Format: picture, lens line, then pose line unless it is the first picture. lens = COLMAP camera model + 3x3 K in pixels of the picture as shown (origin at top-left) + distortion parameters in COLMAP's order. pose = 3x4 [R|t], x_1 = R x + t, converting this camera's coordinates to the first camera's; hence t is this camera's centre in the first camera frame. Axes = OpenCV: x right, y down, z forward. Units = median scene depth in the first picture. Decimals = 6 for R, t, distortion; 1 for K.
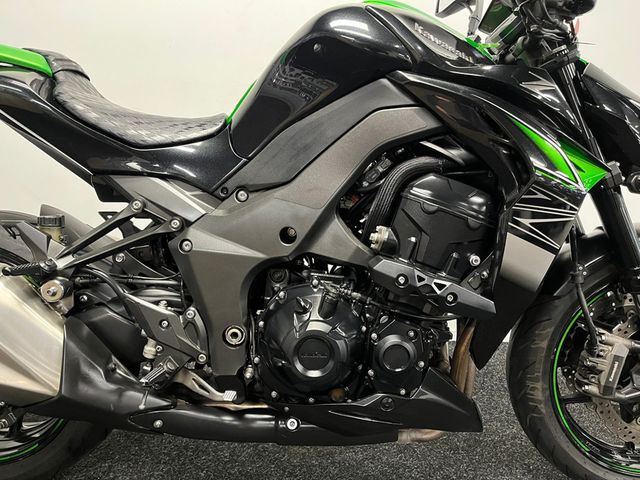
lens RADIAL K [[472.9, 0, 320.0], [0, 472.9, 240.0], [0, 0, 1]] dist [0.113568, -0.145339]
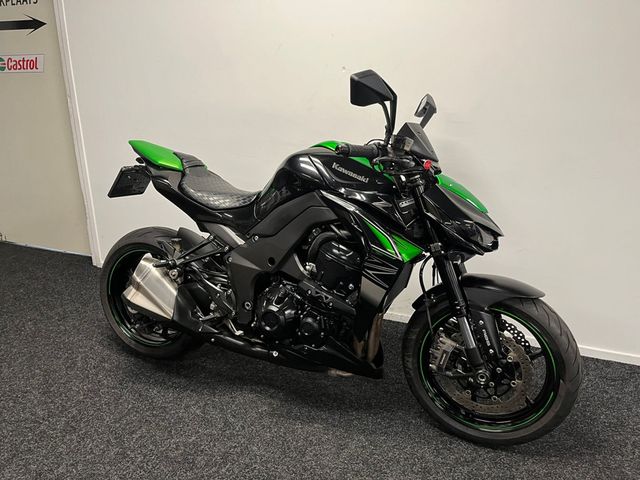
lens RADIAL K [[483.6, 0, 324.1], [0, 483.6, 240.5], [0, 0, 1]] dist [0.062835, -0.069700]
pose [[0.931082, 0.108723, -0.348233, 0.822465], [-0.080649, 0.992284, 0.094171, -0.300157], [0.355785, -0.059597, 0.932666, -0.812191]]
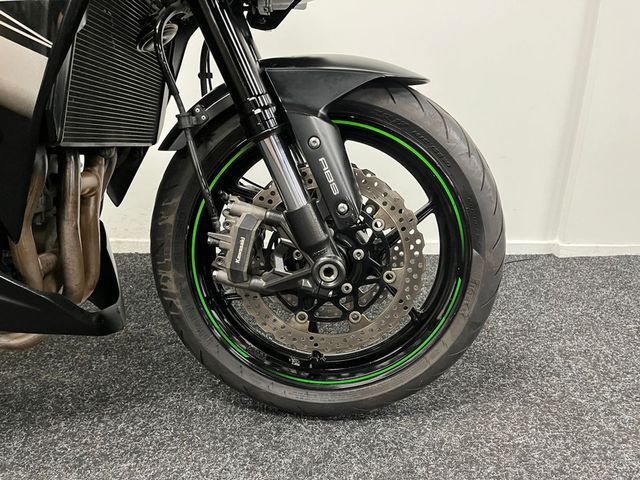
lens RADIAL K [[483.6, 0, 324.1], [0, 483.6, 240.5], [0, 0, 1]] dist [0.062835, -0.069700]
pose [[0.999432, -0.007582, 0.032848, 0.759708], [0.004066, 0.994378, 0.105815, 0.188455], [-0.033466, -0.105621, 0.993843, 0.258567]]
